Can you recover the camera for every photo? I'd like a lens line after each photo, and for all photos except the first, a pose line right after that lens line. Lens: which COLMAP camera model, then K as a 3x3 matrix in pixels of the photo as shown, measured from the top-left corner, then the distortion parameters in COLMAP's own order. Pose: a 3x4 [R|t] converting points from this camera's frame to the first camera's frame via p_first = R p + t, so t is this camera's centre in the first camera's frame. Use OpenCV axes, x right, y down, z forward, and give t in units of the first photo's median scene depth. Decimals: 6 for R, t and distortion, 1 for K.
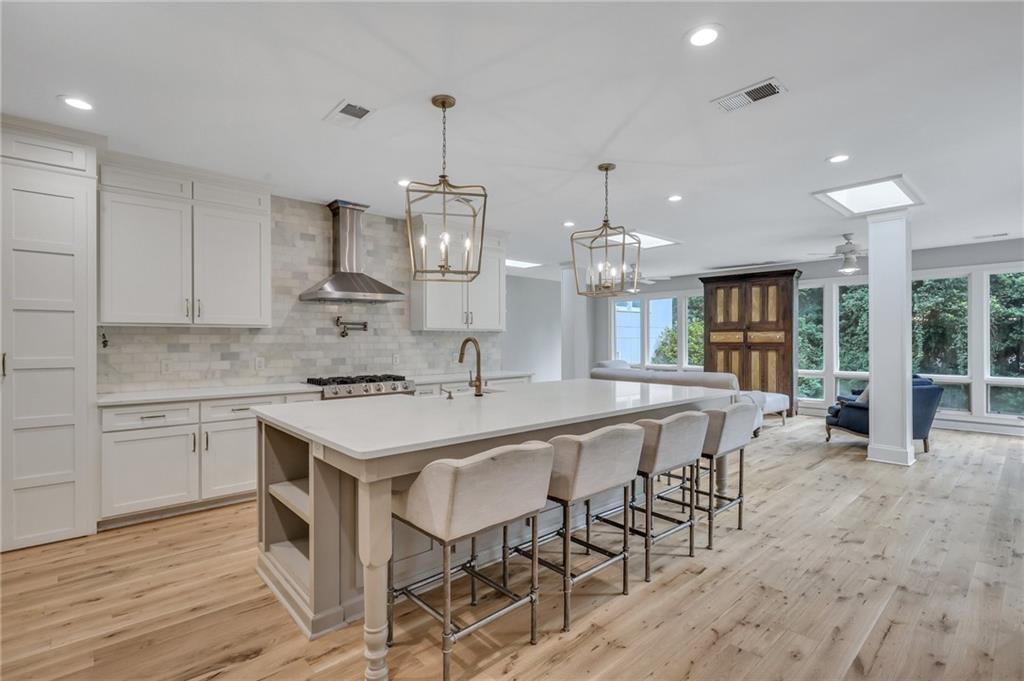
lens RADIAL K [[469.6, 0, 497.0], [0, 469.6, 344.3], [0, 0, 1]] dist [0.004906, 0.000443]
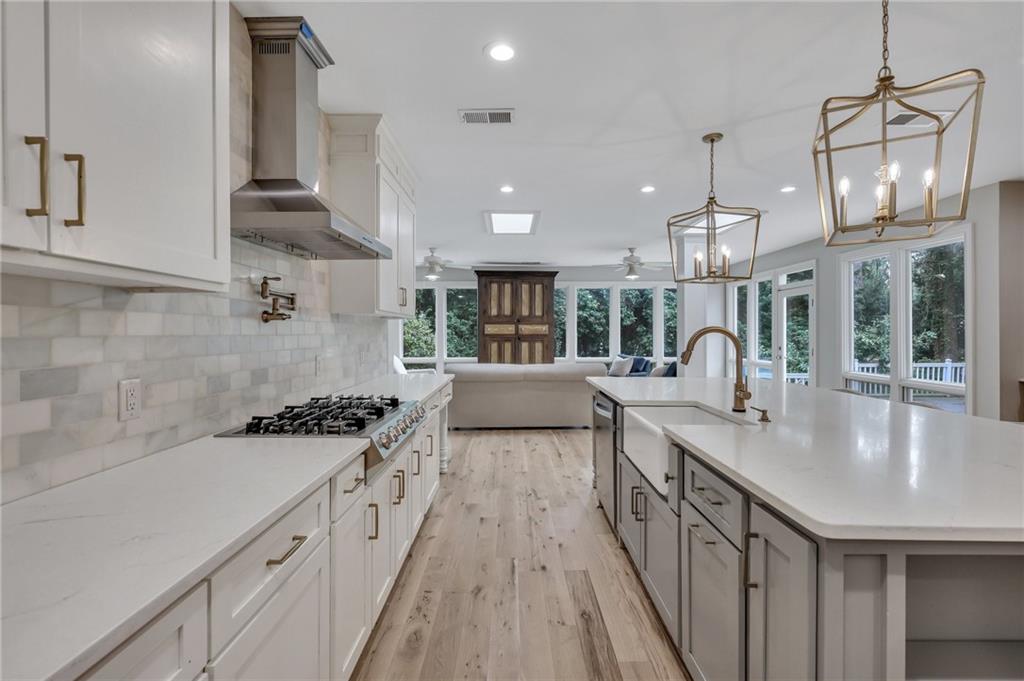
lens RADIAL K [[469.6, 0, 501.2], [0, 469.6, 331.3], [0, 0, 1]] dist [0.004906, 0.000443]
pose [[0.665659, 0.005186, 0.746238, -0.313948], [0.002342, 0.999956, -0.009039, -0.001204], [-0.746252, 0.007765, 0.665618, 0.318038]]
